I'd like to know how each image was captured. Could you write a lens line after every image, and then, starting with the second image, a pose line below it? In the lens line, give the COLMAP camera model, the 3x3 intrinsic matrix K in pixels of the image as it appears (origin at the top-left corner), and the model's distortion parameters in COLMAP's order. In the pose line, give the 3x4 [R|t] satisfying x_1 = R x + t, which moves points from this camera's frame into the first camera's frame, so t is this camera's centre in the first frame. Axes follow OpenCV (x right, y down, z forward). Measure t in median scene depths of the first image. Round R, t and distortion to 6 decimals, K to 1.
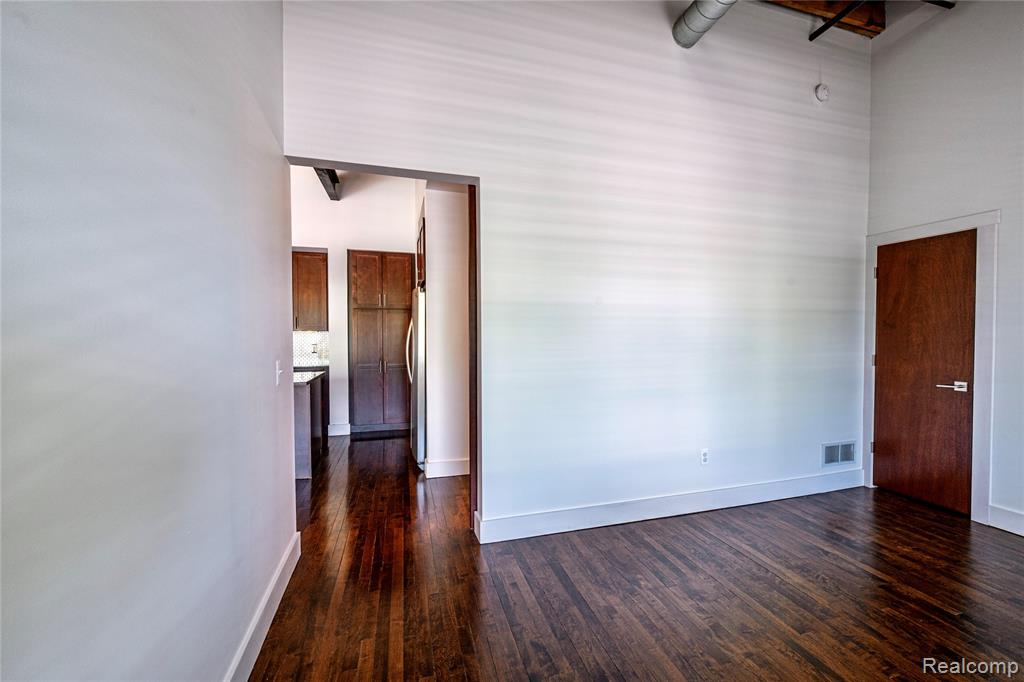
lens RADIAL K [[408.7, 0, 512.0], [0, 408.7, 341.0], [0, 0, 1]] dist [-0.000242, 0.000035]
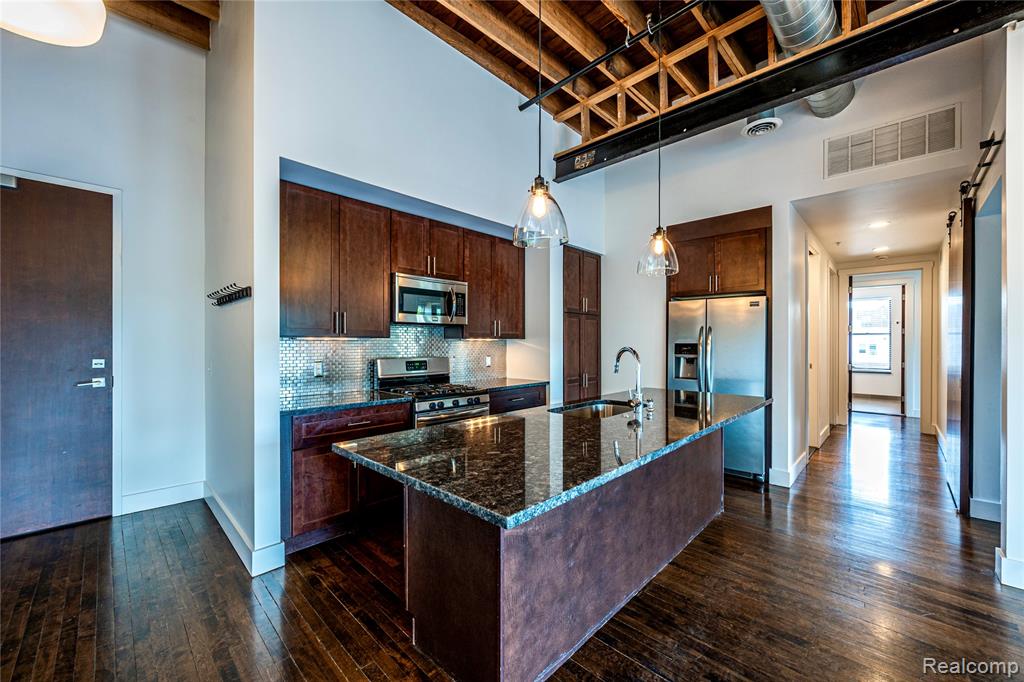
lens RADIAL K [[403.3, 0, 513.6], [0, 403.3, 343.7], [0, 0, 1]] dist [-0.000760, 0.000051]
pose [[0.867199, 0.001665, 0.497959, -0.892121], [0.007311, 0.999844, -0.016076, -0.002874], [-0.497909, 0.017582, 0.867051, 0.328706]]
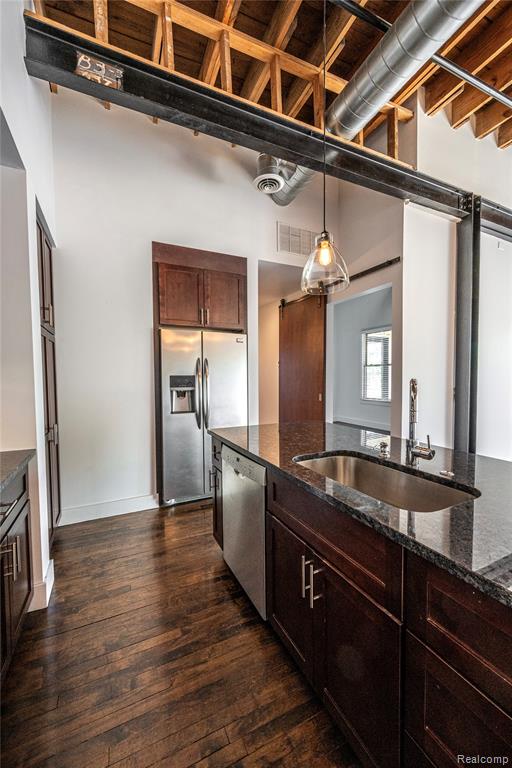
lens RADIAL K [[306.5, 0, 255.8], [0, 306.5, 386.9], [0, 0, 1]] dist [-0.000242, 0.000035]
pose [[-0.163947, -0.033537, 0.985899, -0.784837], [0.027663, 0.998873, 0.038578, -0.010763], [-0.986081, 0.033597, -0.162834, 0.803094]]
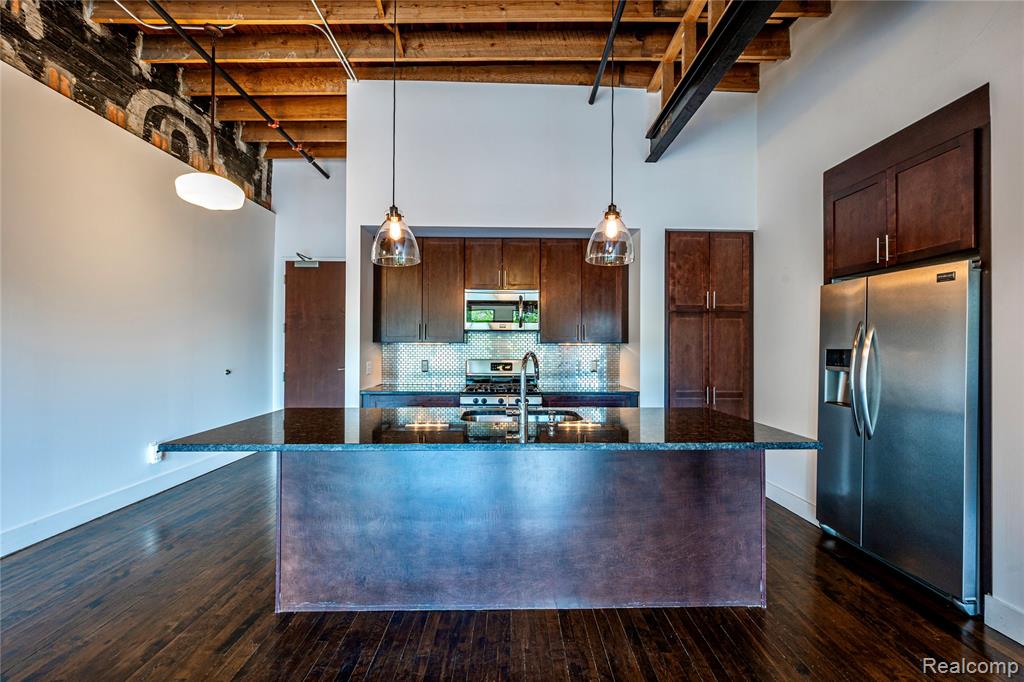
lens RADIAL K [[400.0, 0, 510.9], [0, 400.0, 346.3], [0, 0, 1]] dist [-0.002011, -0.000136]
pose [[0.963688, 0.006832, -0.266942, -0.468182], [-0.012601, 0.999722, -0.019904, -0.002720], [0.266732, 0.022545, 0.963507, 0.258650]]
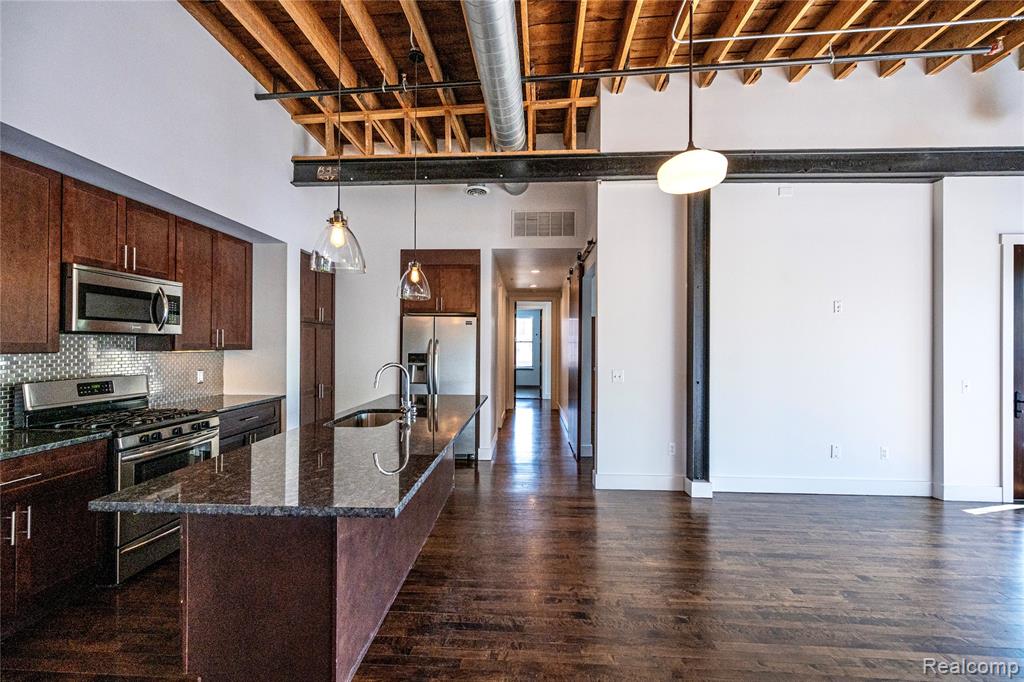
lens RADIAL K [[401.9, 0, 513.3], [0, 401.9, 343.1], [0, 0, 1]] dist [0.000055, 0.000031]
pose [[0.320872, 0.008811, 0.947082, -1.004809], [0.013457, 0.999813, -0.013860, -0.020978], [-0.947027, 0.017192, 0.320694, 0.343595]]
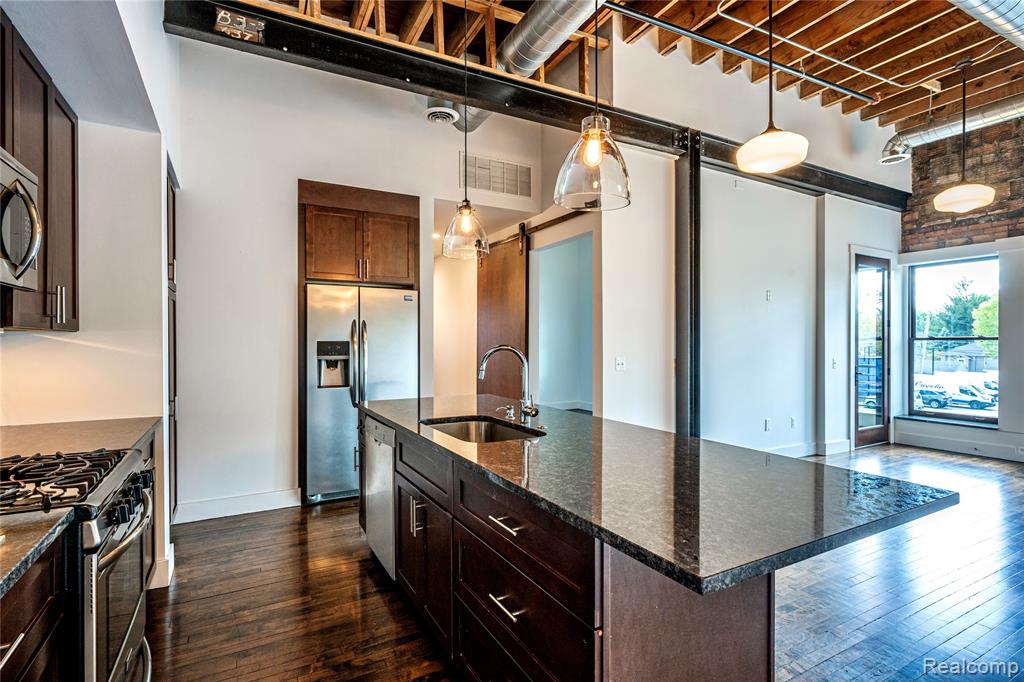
lens RADIAL K [[499.8, 0, 513.8], [0, 499.8, 341.8], [0, 0, 1]] dist [-0.000850, 0.000030]
pose [[-0.222510, 0.002033, 0.974928, -0.997410], [0.021477, 0.999765, 0.002817, -0.009058], [-0.974694, 0.021565, -0.222501, 0.746710]]
